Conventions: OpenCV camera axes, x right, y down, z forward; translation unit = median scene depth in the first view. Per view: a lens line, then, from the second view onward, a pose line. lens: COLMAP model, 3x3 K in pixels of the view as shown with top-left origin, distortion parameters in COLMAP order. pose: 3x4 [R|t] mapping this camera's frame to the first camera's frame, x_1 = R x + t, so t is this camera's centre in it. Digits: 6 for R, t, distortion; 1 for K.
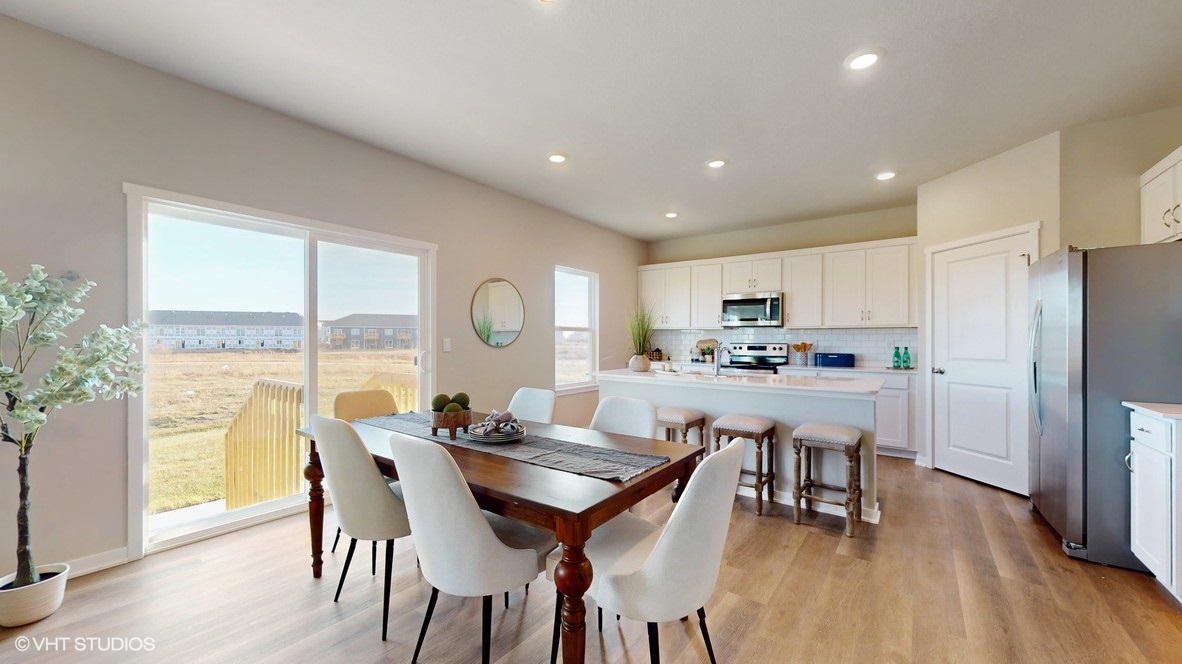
lens RADIAL K [[431.8, 0, 588.2], [0, 431.8, 334.7], [0, 0, 1]] dist [-0.006015, -0.000655]
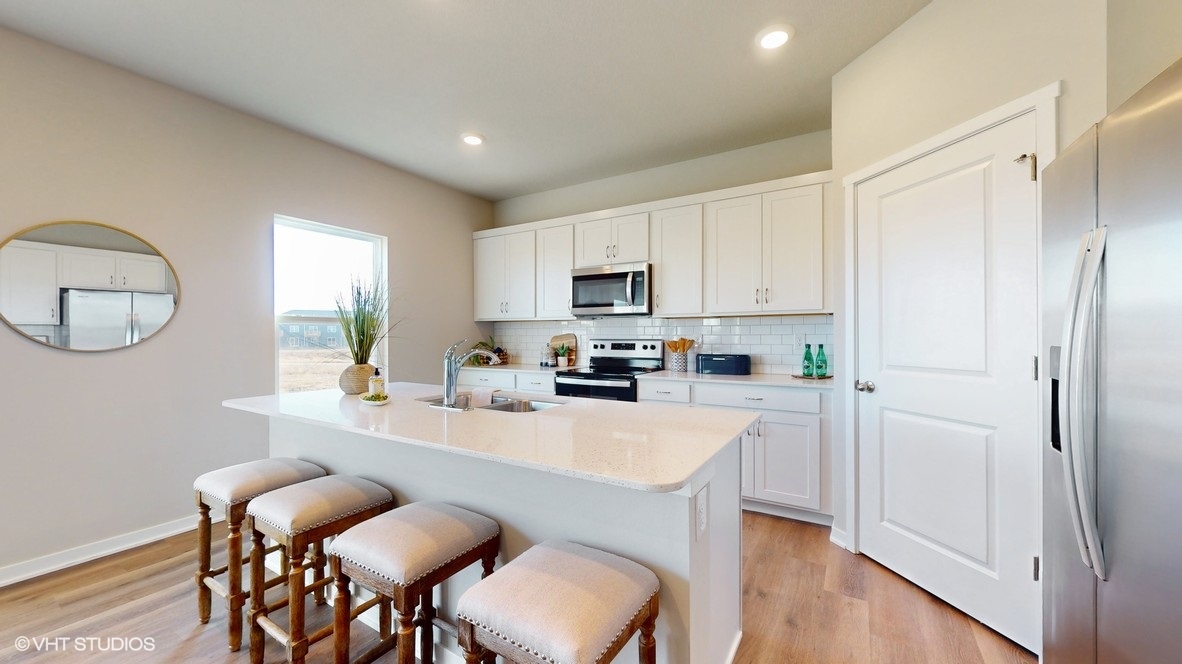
lens RADIAL K [[431.8, 0, 585.9], [0, 431.8, 332.7], [0, 0, 1]] dist [-0.006015, -0.000655]
pose [[0.995803, -0.006125, 0.091313, 0.304979], [0.005638, 0.999968, 0.005593, 0.005180], [-0.091345, -0.005055, 0.995806, 0.359513]]
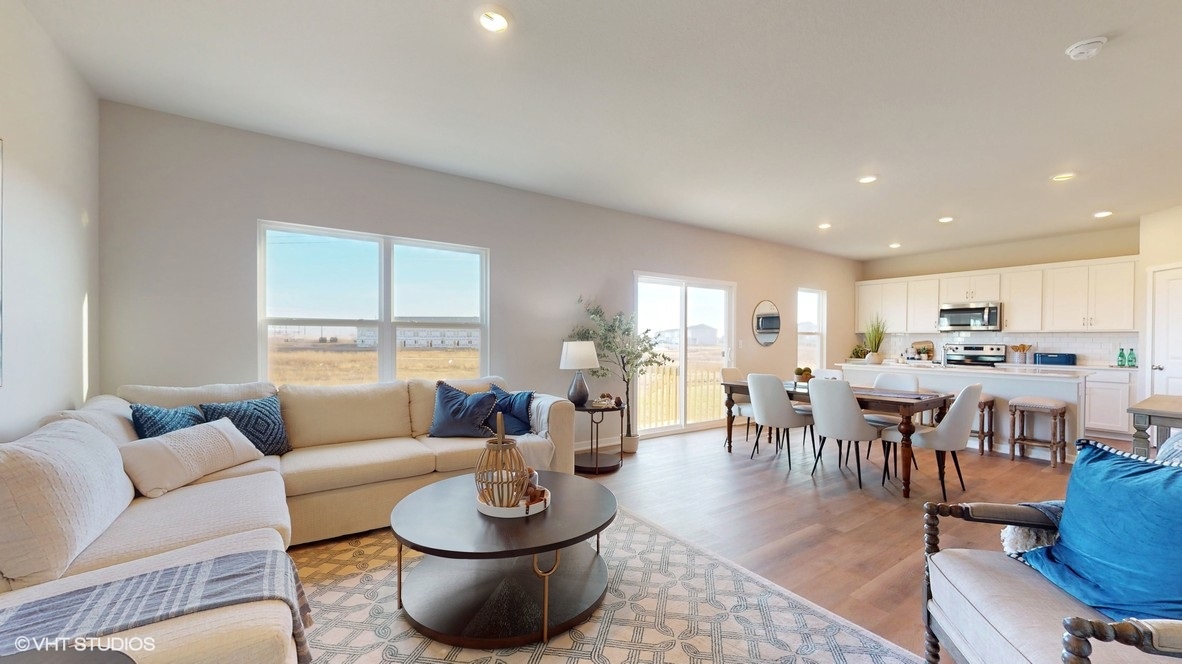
lens RADIAL K [[431.8, 0, 592.7], [0, 431.8, 342.0], [0, 0, 1]] dist [-0.006015, -0.000655]
pose [[0.945338, 0.003450, -0.326073, -0.249033], [0.001403, 0.999892, 0.014648, -0.007111], [0.326089, -0.014305, 0.945231, -0.535210]]
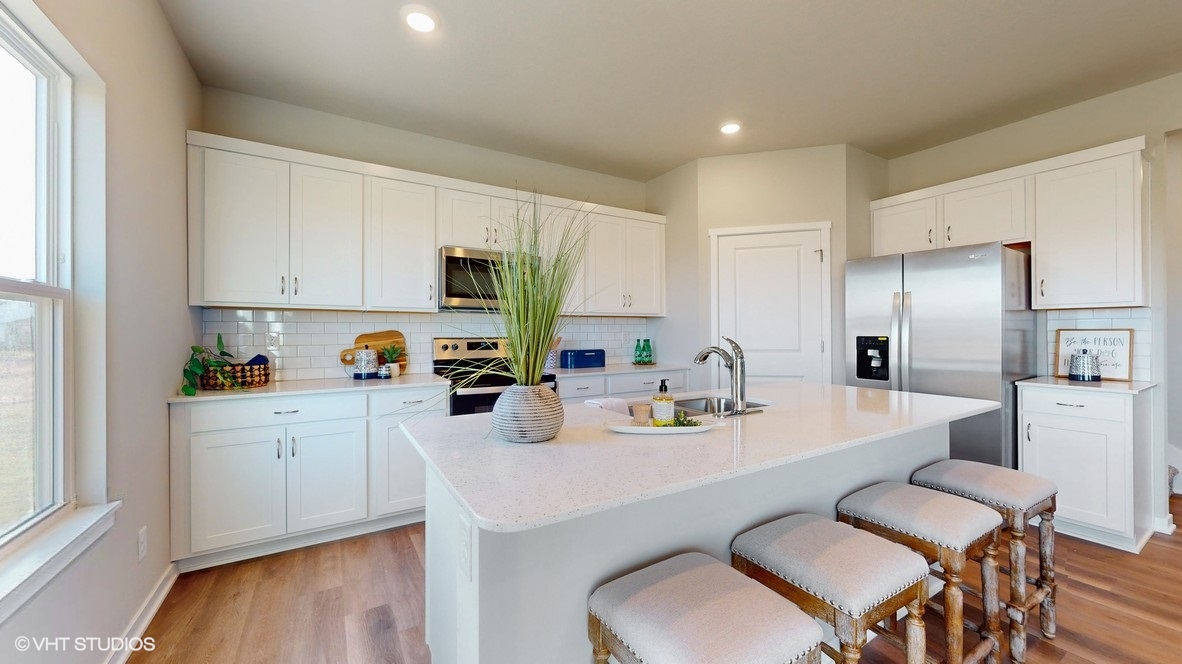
lens RADIAL K [[431.8, 0, 595.4], [0, 431.8, 332.1], [0, 0, 1]] dist [-0.006015, -0.000655]
pose [[0.358030, -0.000003, 0.933710, -0.121220], [-0.002743, 0.999996, 0.001055, 0.012201], [-0.933706, -0.002939, 0.358029, 0.729545]]
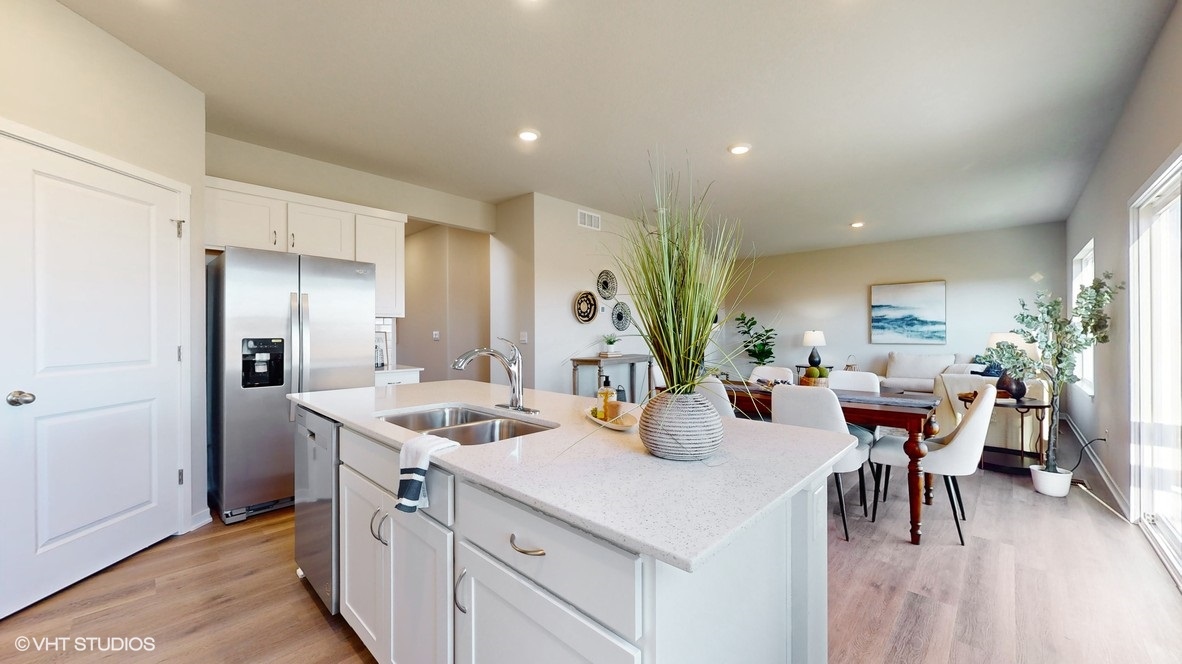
lens RADIAL K [[431.8, 0, 589.1], [0, 431.8, 330.3], [0, 0, 1]] dist [-0.006015, -0.000655]
pose [[-0.993372, 0.001285, 0.114939, 0.117026], [0.000182, 0.999954, -0.009610, 0.012560], [-0.114946, -0.009526, -0.993326, 1.083558]]
